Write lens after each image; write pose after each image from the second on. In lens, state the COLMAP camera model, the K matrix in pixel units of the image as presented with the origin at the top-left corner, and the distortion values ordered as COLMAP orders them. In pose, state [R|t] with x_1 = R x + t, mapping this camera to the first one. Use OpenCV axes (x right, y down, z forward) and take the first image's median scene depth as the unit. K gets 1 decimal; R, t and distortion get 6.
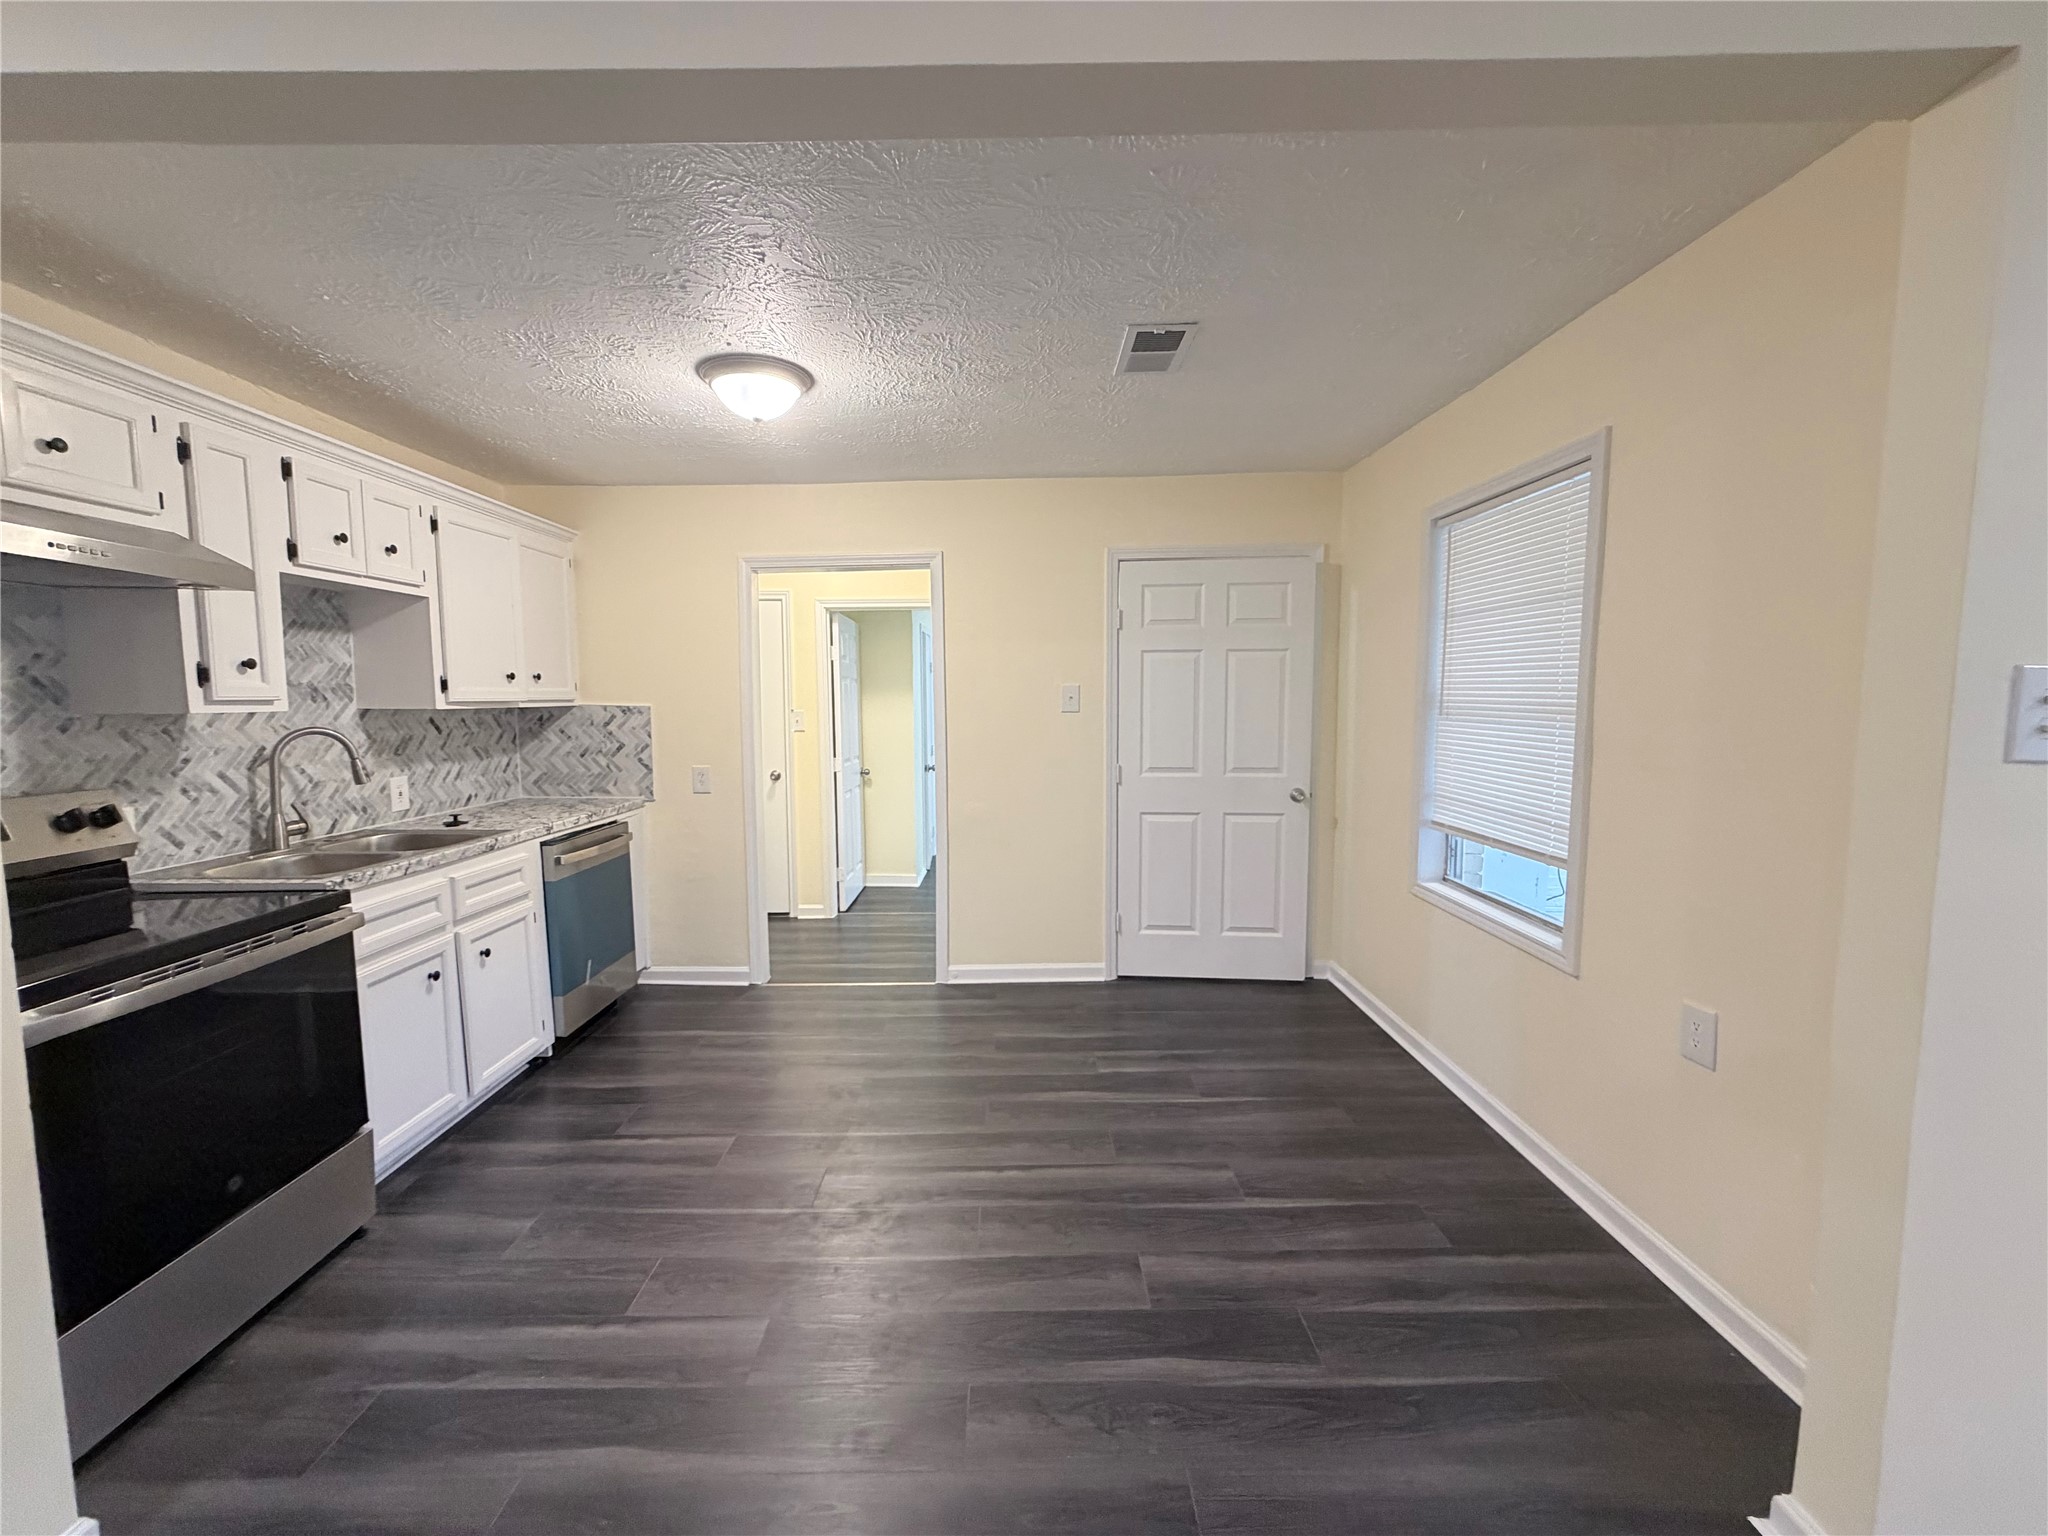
lens RADIAL K [[811.8, 0, 1024.0], [0, 811.8, 768.0], [0, 0, 1]] dist [-0.001130, 0.000150]
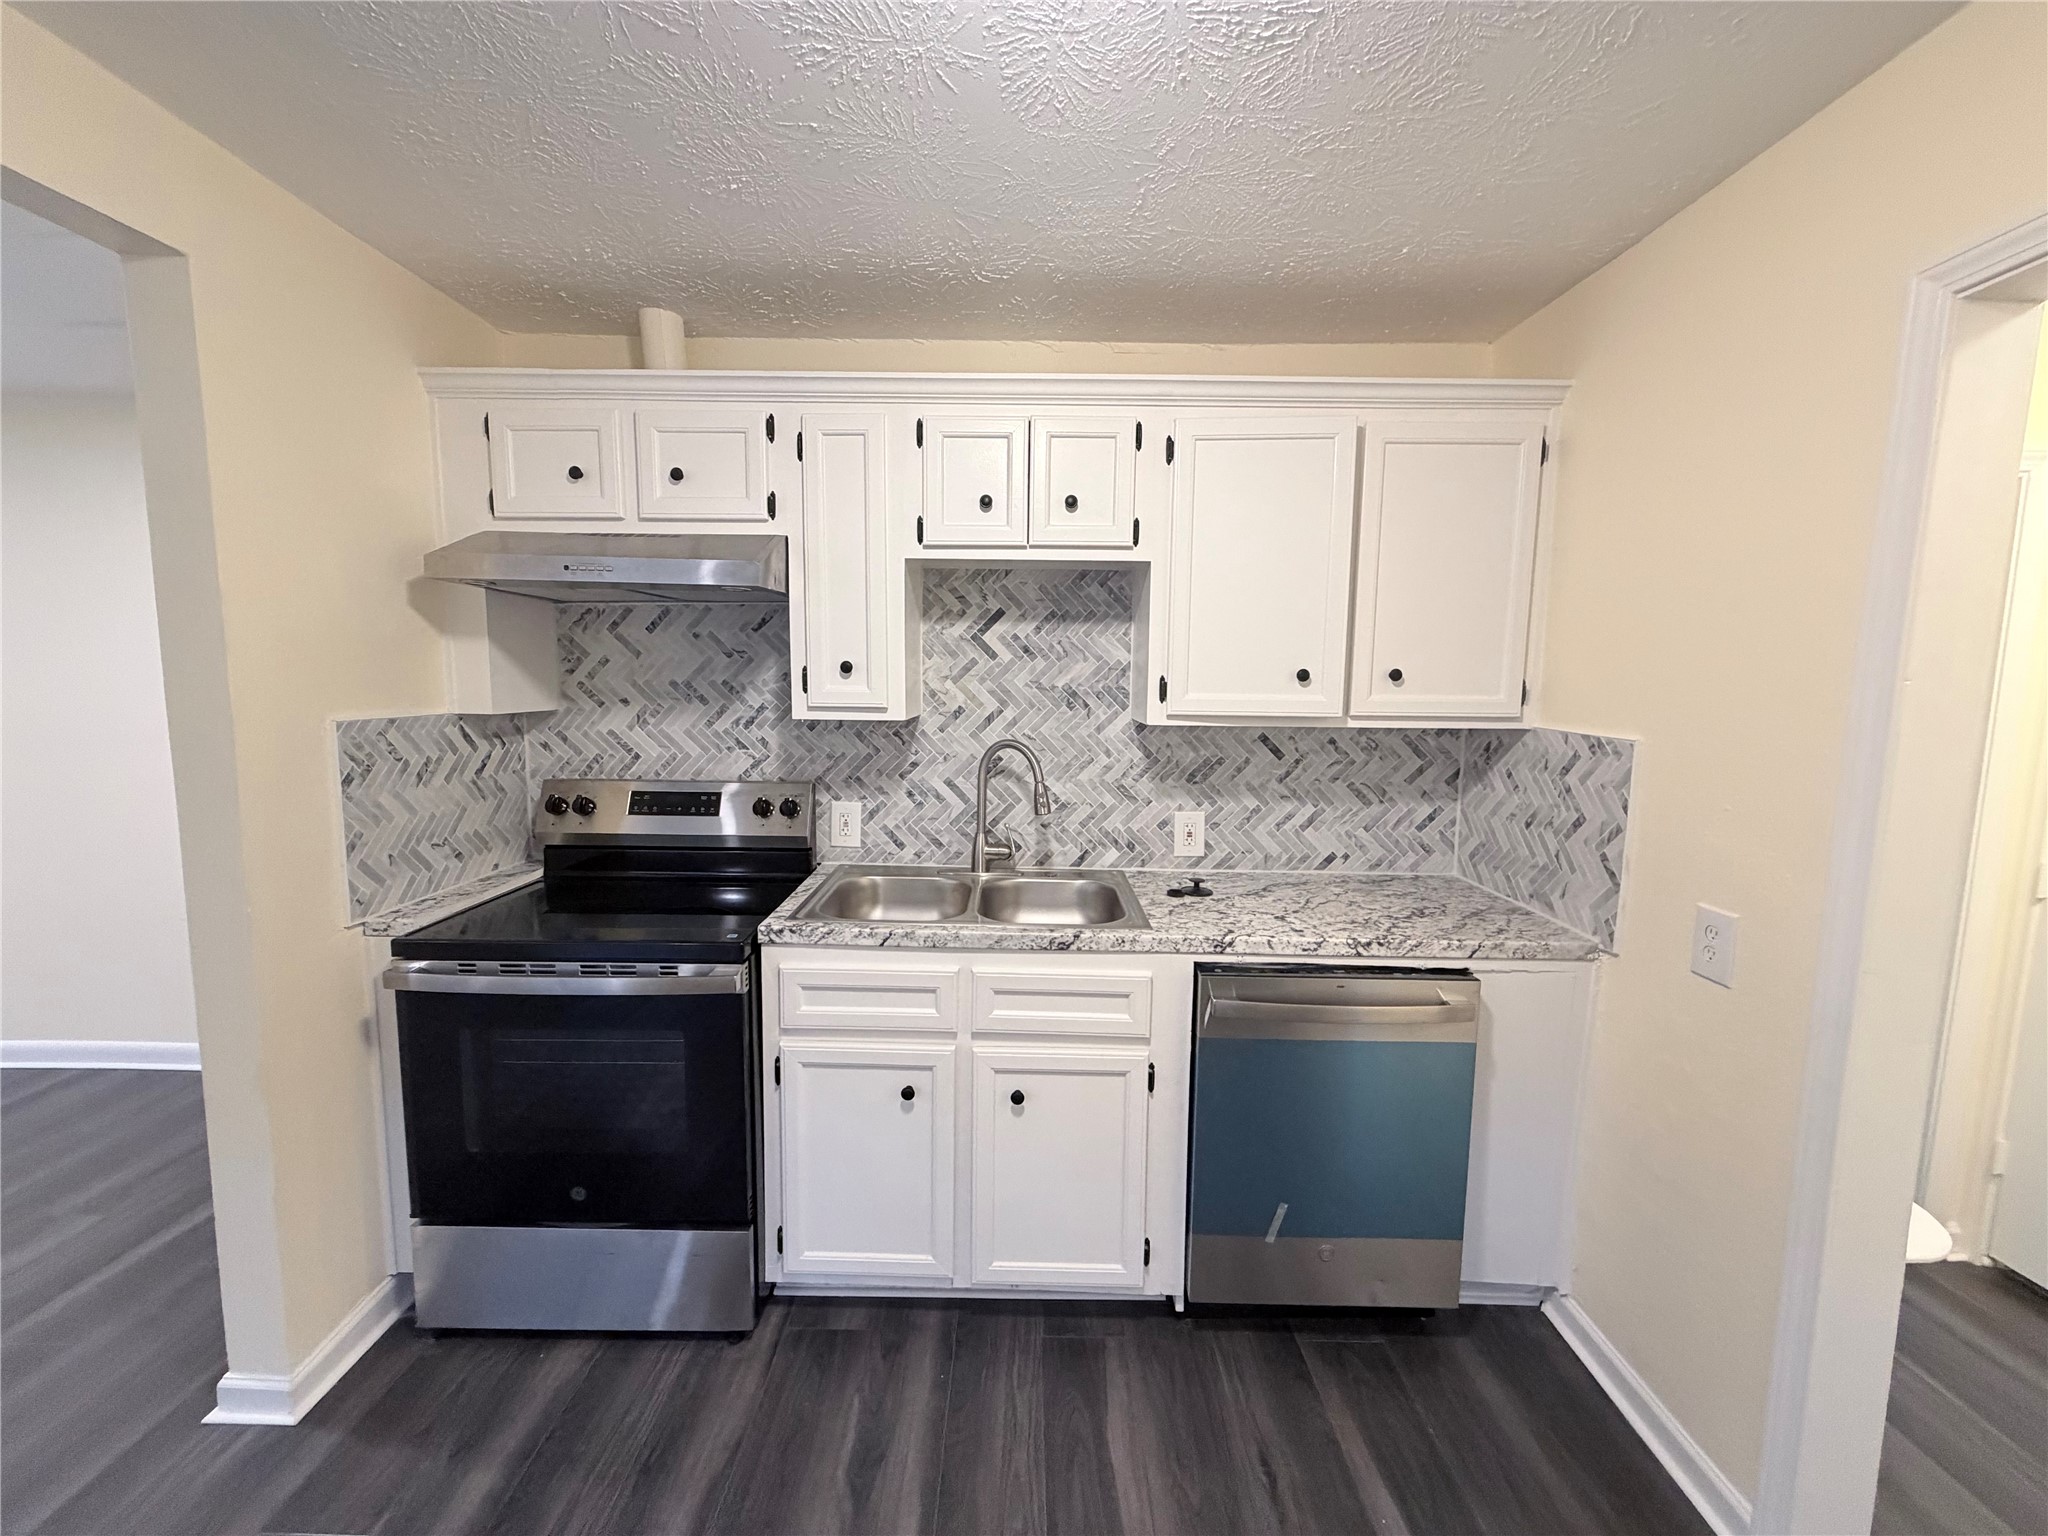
lens RADIAL K [[811.8, 0, 1024.0], [0, 811.8, 768.0], [0, 0, 1]] dist [-0.001130, 0.000150]
pose [[-0.022871, 0.109320, -0.993743, -0.033725], [-0.100380, 0.988729, 0.111079, -0.105686], [0.994686, 0.102292, -0.011640, 0.937583]]
